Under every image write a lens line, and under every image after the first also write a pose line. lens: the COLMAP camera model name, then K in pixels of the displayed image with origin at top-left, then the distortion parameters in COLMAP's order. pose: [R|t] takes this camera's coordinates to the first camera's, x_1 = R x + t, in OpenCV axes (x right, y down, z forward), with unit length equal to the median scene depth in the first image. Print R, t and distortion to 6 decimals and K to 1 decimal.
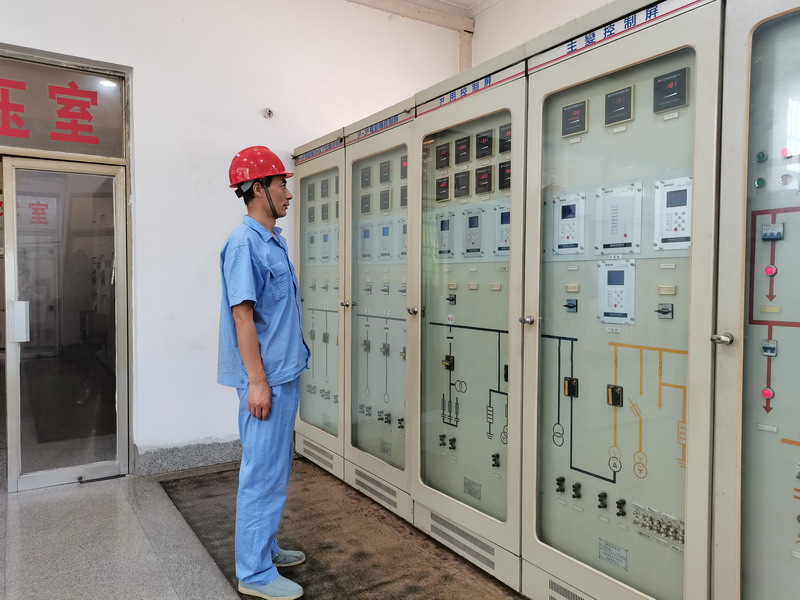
lens RADIAL K [[604.0, 0, 400.1], [0, 604.0, 303.2], [0, 0, 1]] dist [0.003590, 0.000069]
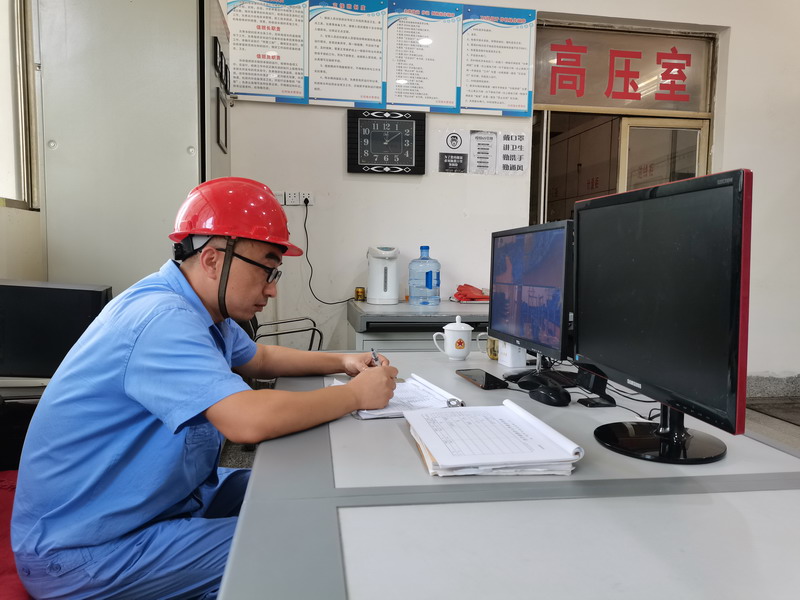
lens RADIAL K [[604.0, 0, 399.6], [0, 604.0, 296.9], [0, 0, 1]] dist [0.003590, 0.000069]
pose [[0.917475, 0.040452, -0.395732, -0.541437], [-0.025480, 0.998749, 0.043017, 0.066859], [0.396977, -0.029384, 0.917358, -0.259361]]
